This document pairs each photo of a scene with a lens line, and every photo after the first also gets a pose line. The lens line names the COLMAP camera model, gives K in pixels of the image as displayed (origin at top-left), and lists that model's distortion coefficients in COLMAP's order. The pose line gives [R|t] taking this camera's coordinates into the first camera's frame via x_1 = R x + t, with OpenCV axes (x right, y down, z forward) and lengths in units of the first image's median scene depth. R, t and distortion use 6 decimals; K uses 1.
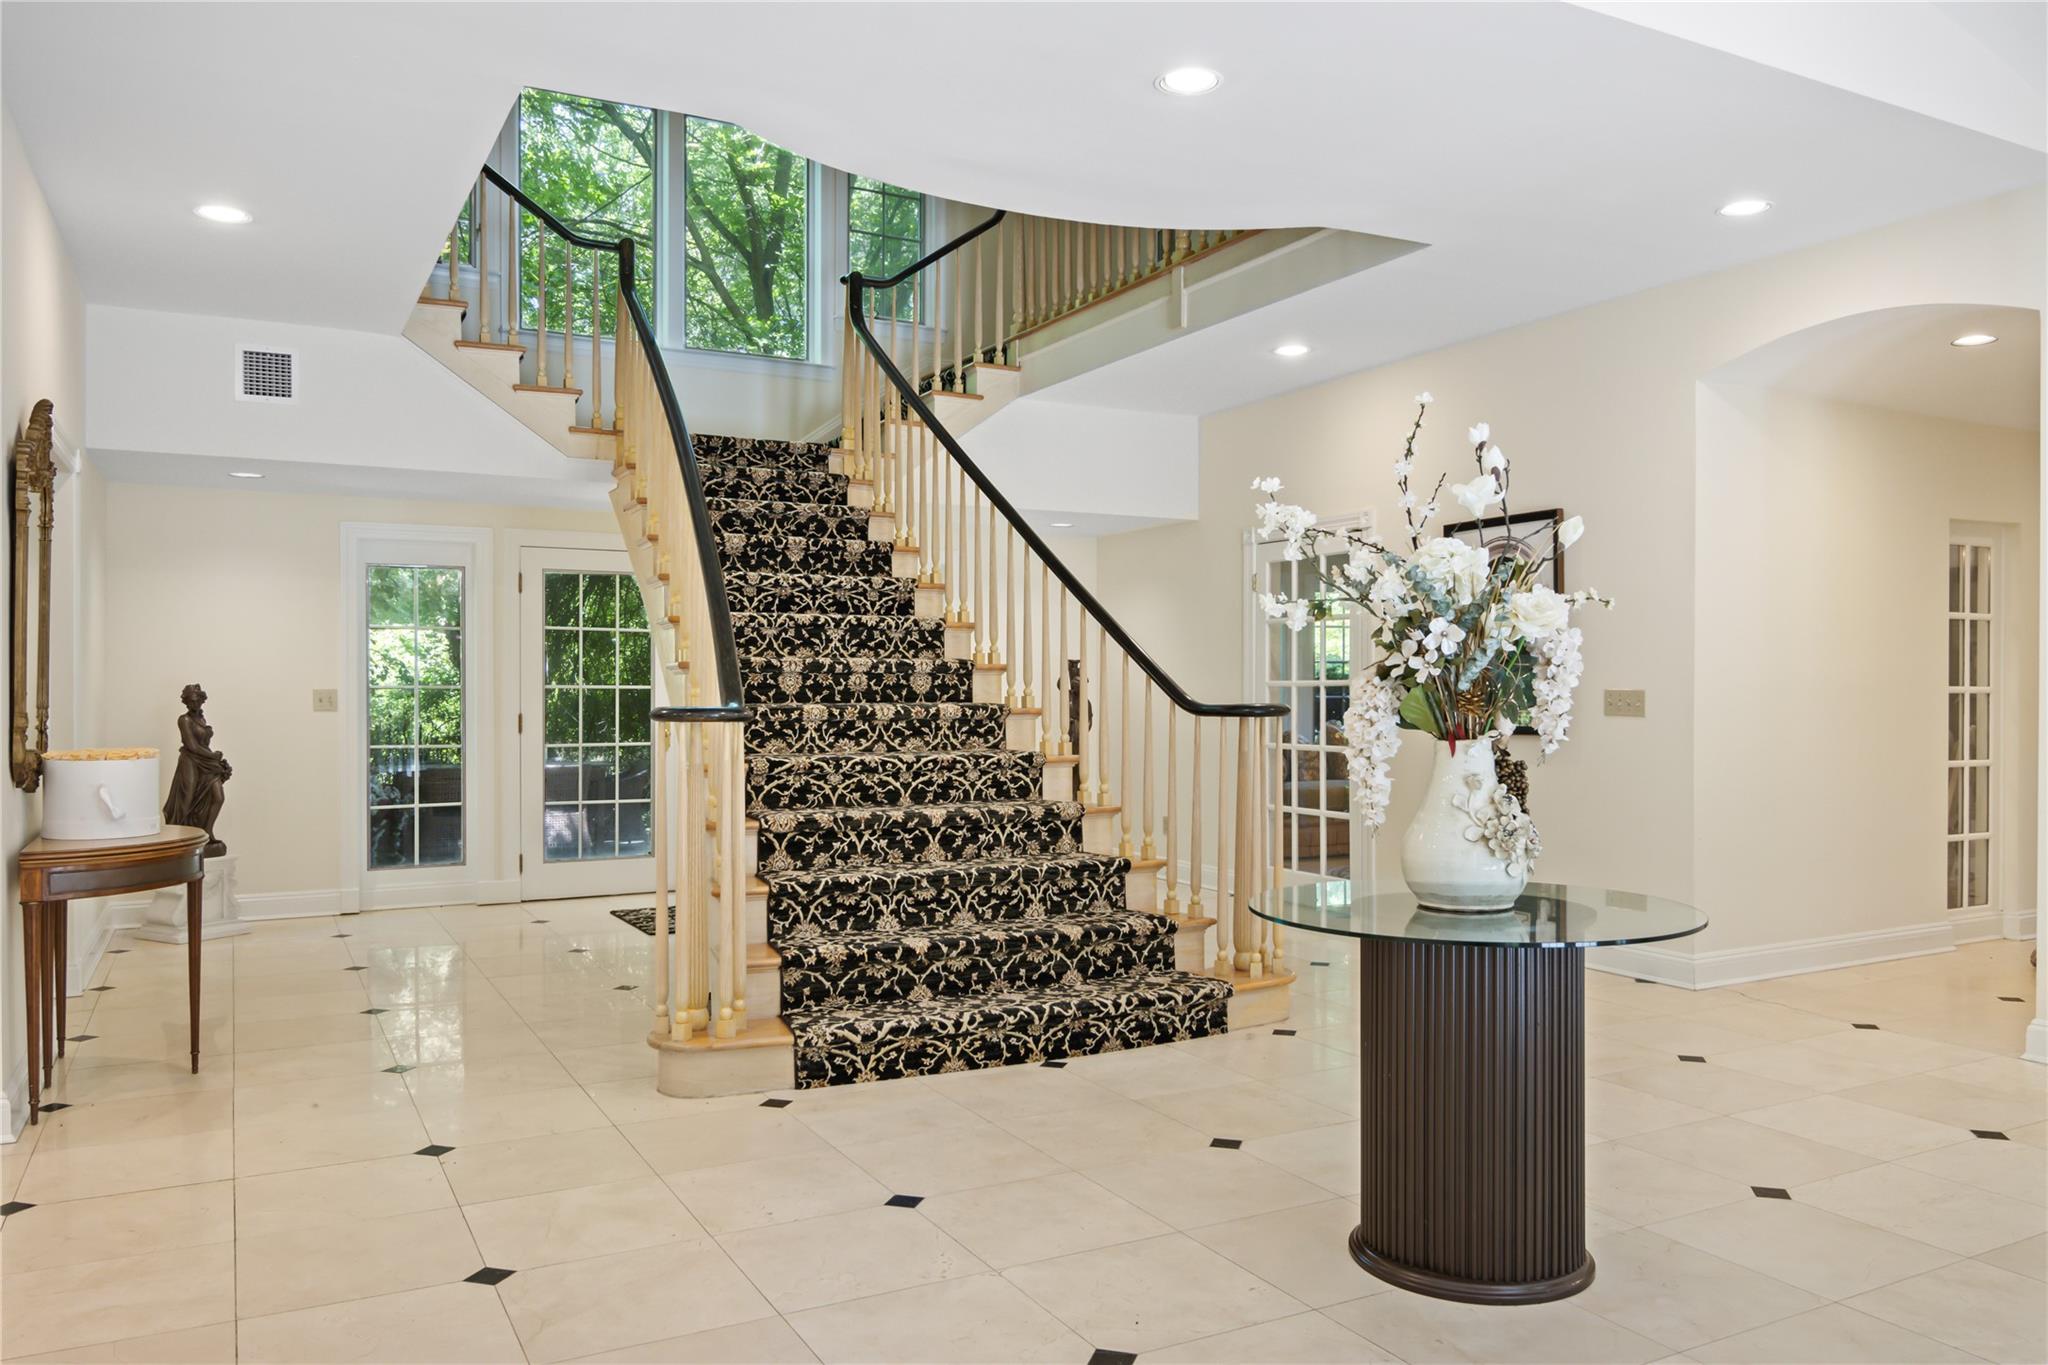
lens RADIAL K [[1493.8, 0, 1021.2], [0, 1493.8, 695.0], [0, 0, 1]] dist [-0.000509, -0.004247]
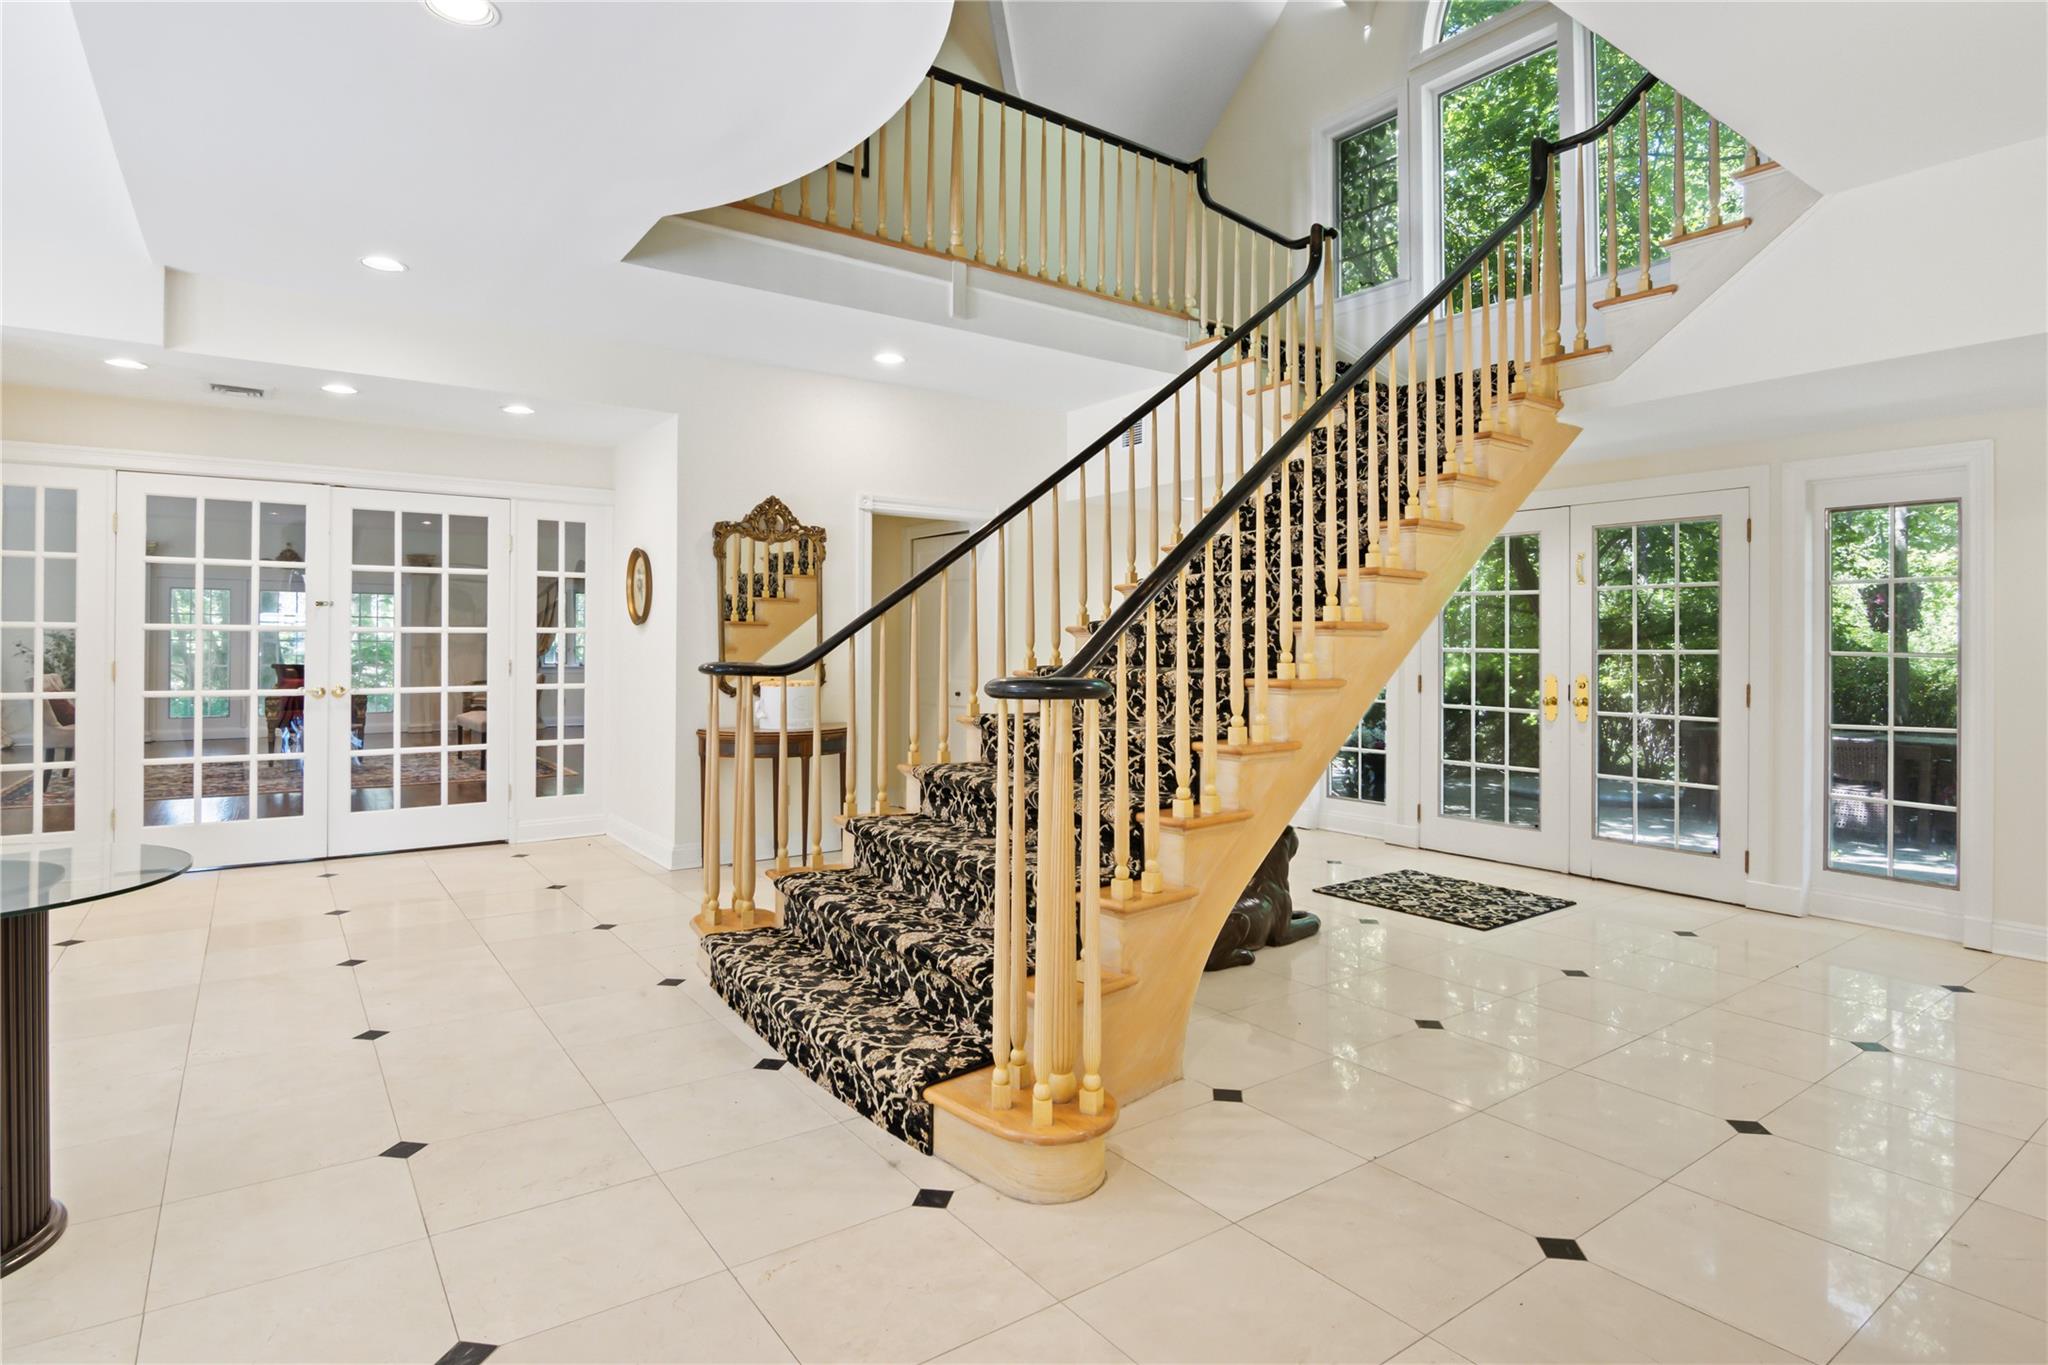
lens RADIAL K [[1046.0, 0, 1024.0], [0, 1046.0, 681.3], [0, 0, 1]] dist [-0.000547, -0.012984]
pose [[0.141007, 0.030450, -0.989540, 0.595672], [-0.012672, 0.999501, 0.028950, -0.003811], [0.989928, 0.008457, 0.141322, 0.954518]]
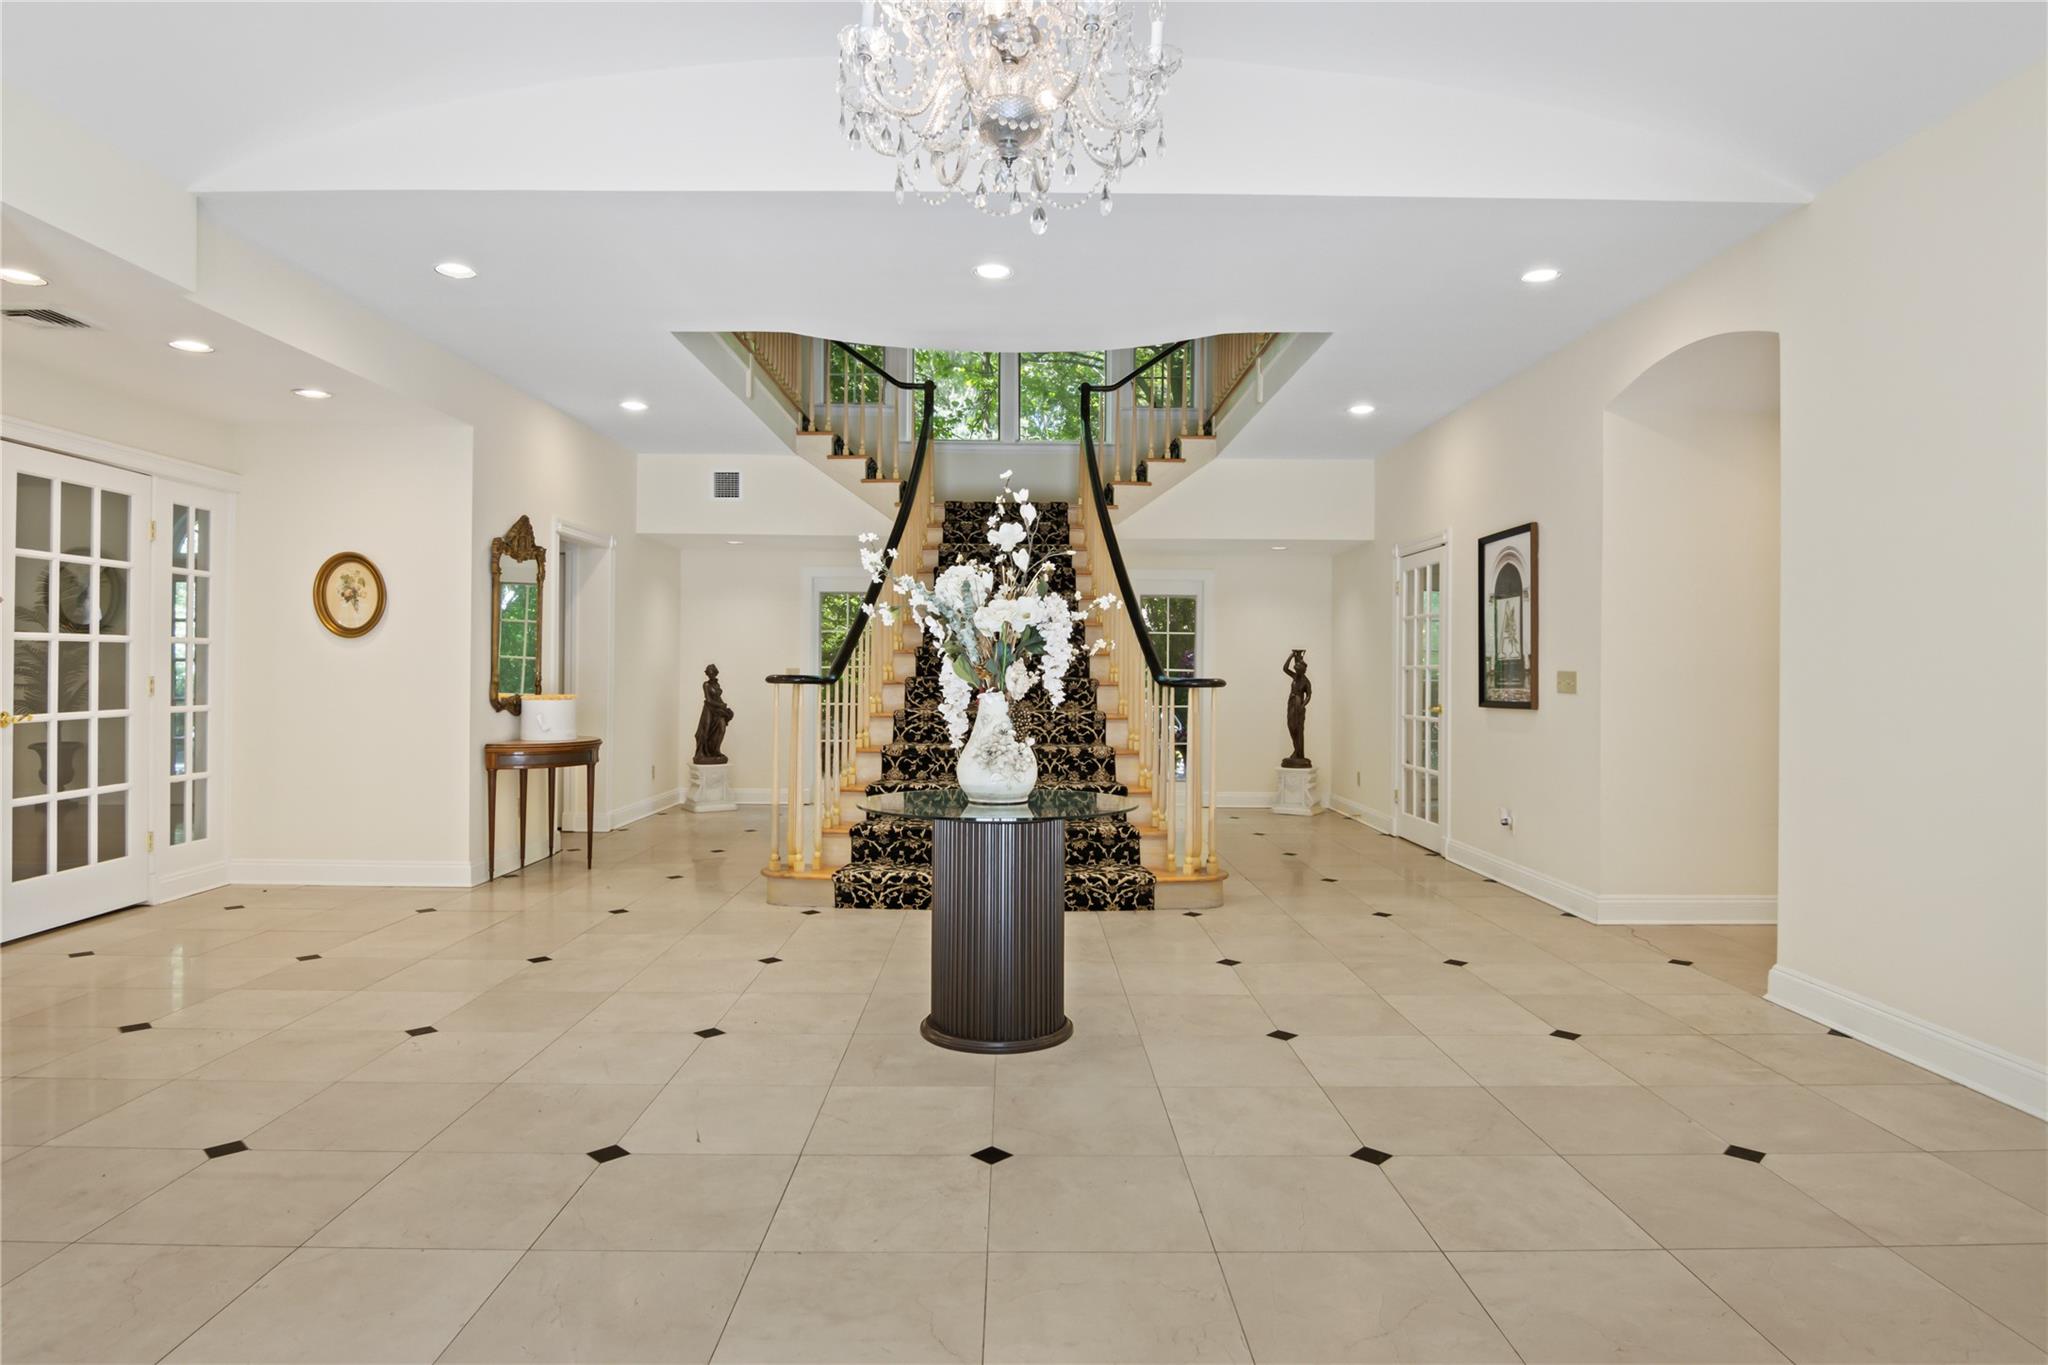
lens RADIAL K [[1151.8, 0, 1009.1], [0, 1151.8, 663.1], [0, 0, 1]] dist [0.005460, 0.000887]
pose [[0.884270, 0.003428, -0.466964, 0.516253], [-0.010848, 0.999854, -0.013203, 0.007643], [0.466850, 0.016741, 0.884178, -0.032467]]
